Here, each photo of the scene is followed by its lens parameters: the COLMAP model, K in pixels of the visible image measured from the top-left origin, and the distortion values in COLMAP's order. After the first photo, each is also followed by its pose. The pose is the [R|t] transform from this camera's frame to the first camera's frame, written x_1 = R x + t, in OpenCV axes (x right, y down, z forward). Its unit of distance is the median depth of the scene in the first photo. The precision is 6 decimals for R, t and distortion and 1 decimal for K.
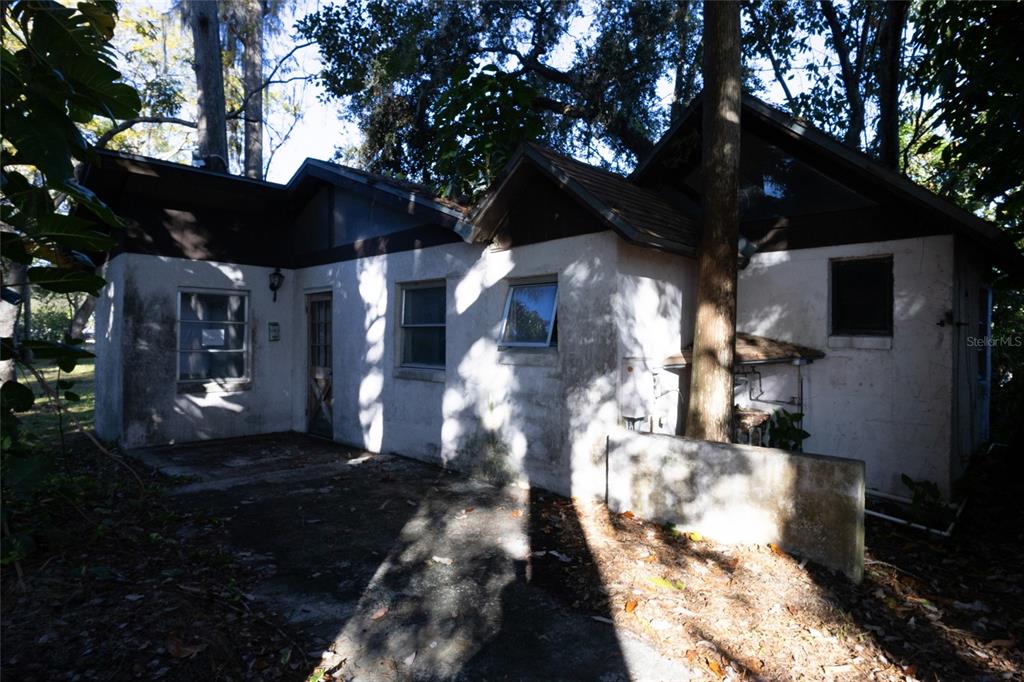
lens RADIAL K [[583.6, 0, 511.0], [0, 583.6, 344.8], [0, 0, 1]] dist [-0.006248, -0.000669]
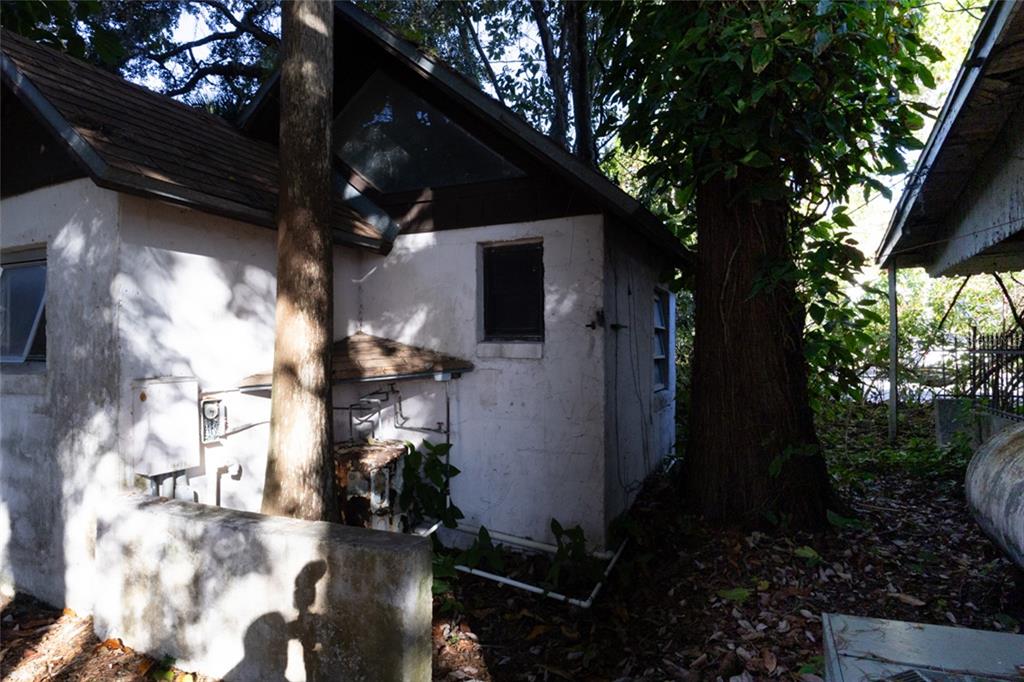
lens RADIAL K [[583.6, 0, 511.0], [0, 583.6, 344.8], [0, 0, 1]] dist [-0.006248, -0.000669]
pose [[0.940628, -0.006902, 0.339369, 0.340306], [0.012778, 0.999805, -0.015084, 0.000488], [-0.339199, 0.018525, 0.940532, 0.268317]]
